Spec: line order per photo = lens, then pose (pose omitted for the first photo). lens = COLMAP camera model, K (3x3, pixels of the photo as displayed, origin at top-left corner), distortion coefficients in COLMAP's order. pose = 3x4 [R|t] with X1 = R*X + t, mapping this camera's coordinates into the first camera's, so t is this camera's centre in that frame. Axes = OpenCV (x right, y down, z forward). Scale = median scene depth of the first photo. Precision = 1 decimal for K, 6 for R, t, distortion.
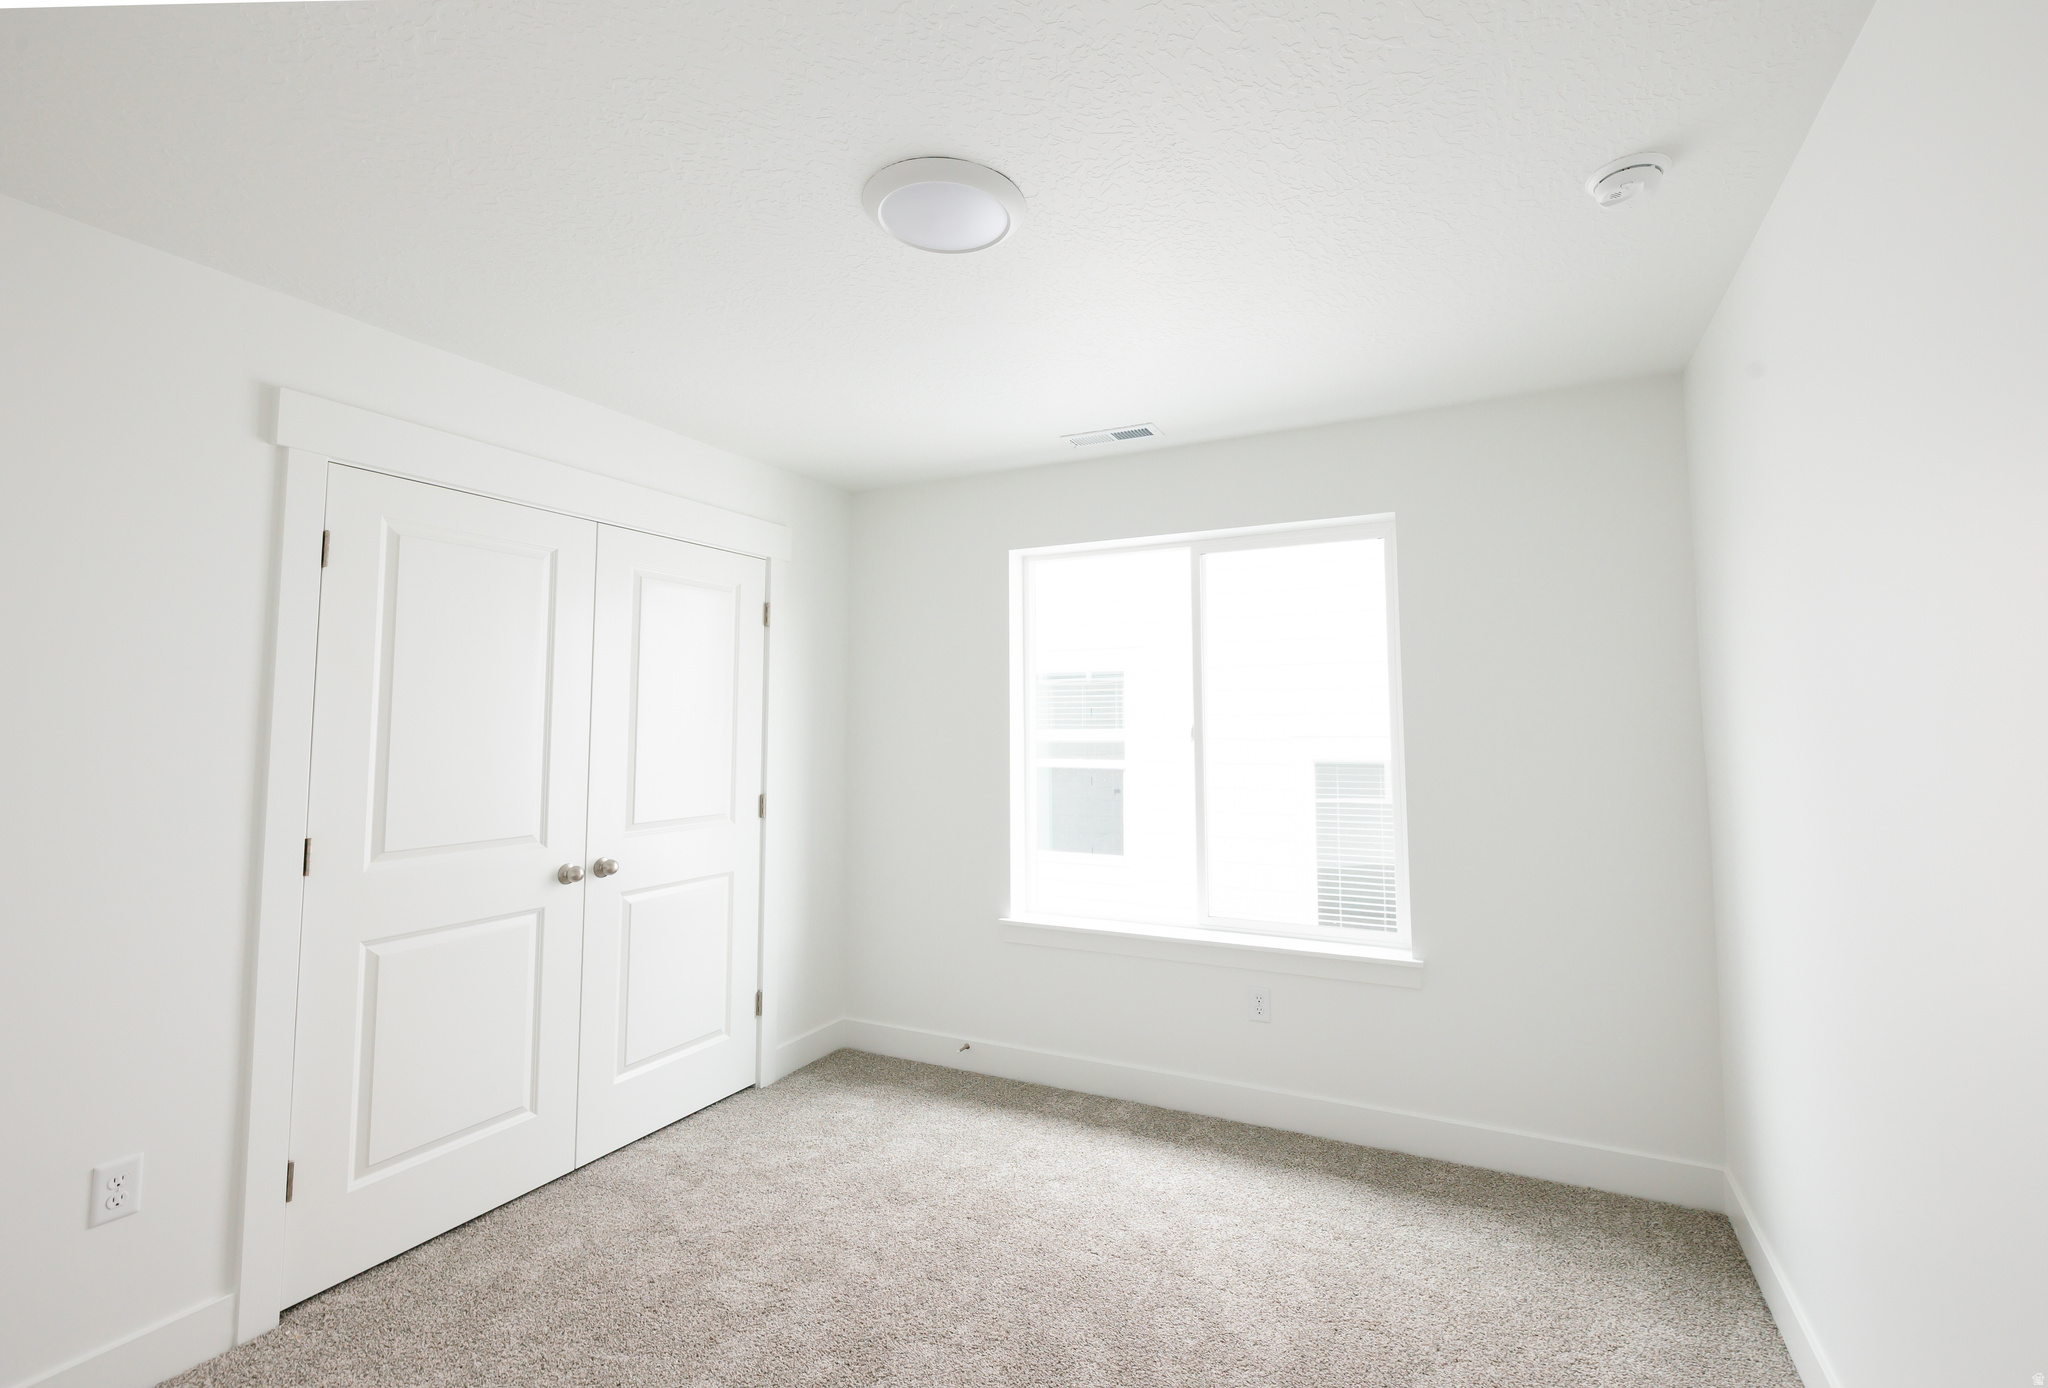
lens RADIAL K [[913.7, 0, 1029.9], [0, 913.7, 646.2], [0, 0, 1]] dist [0.000602, 0.000009]
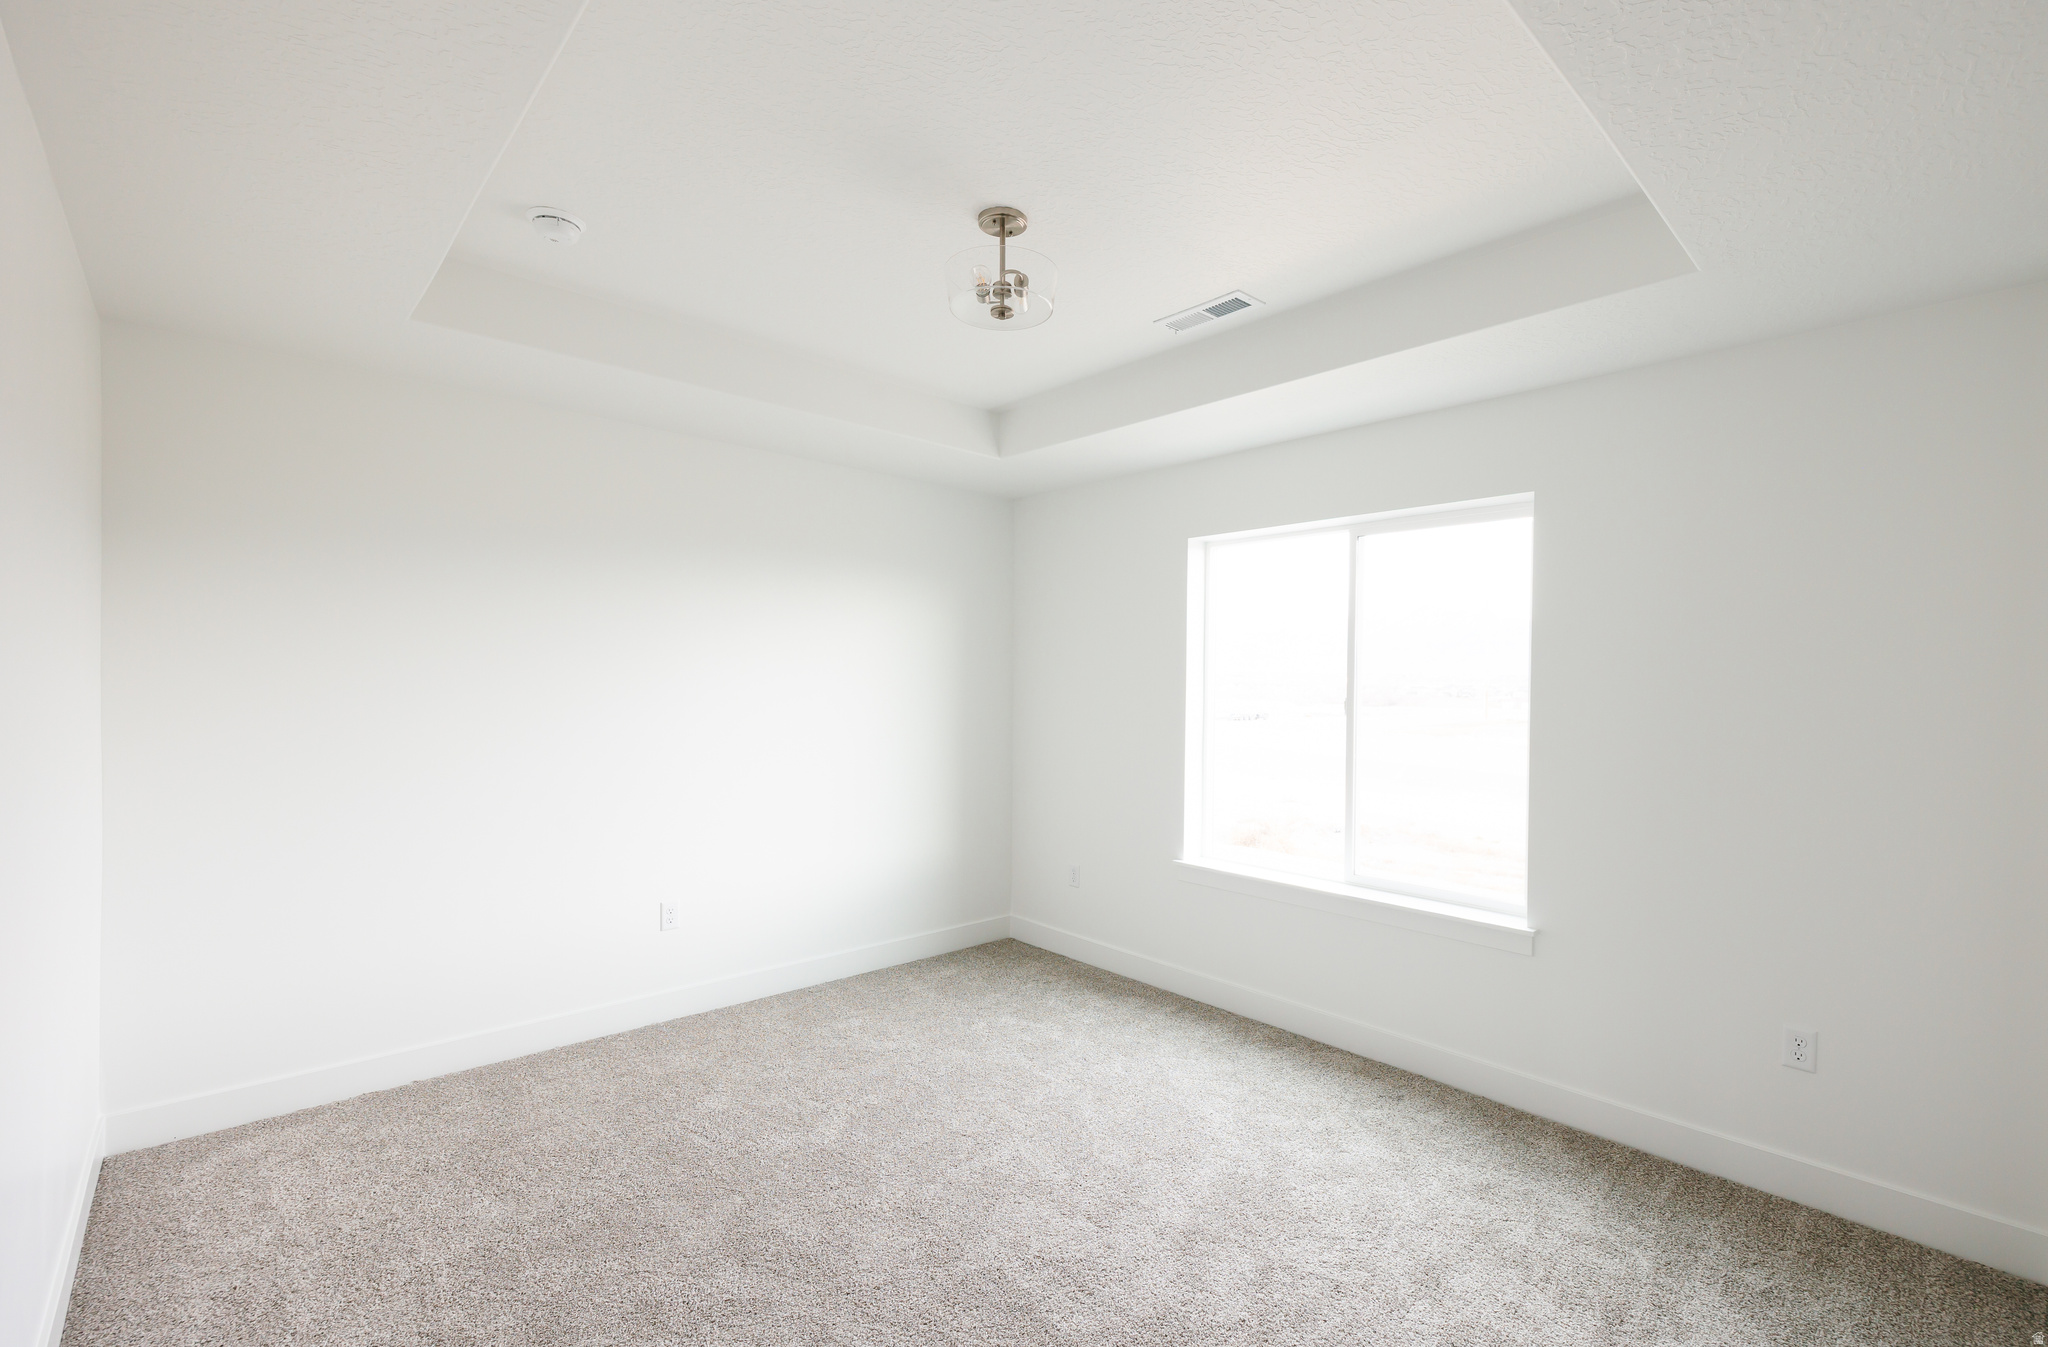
lens RADIAL K [[872.2, 0, 1014.4], [0, 872.2, 678.9], [0, 0, 1]] dist [0.000815, -0.000169]
pose [[0.929953, 0.019857, -0.367142, 0.192837], [0.006044, 0.997580, 0.069264, -0.008952], [0.367629, -0.066631, 0.927582, -0.091322]]
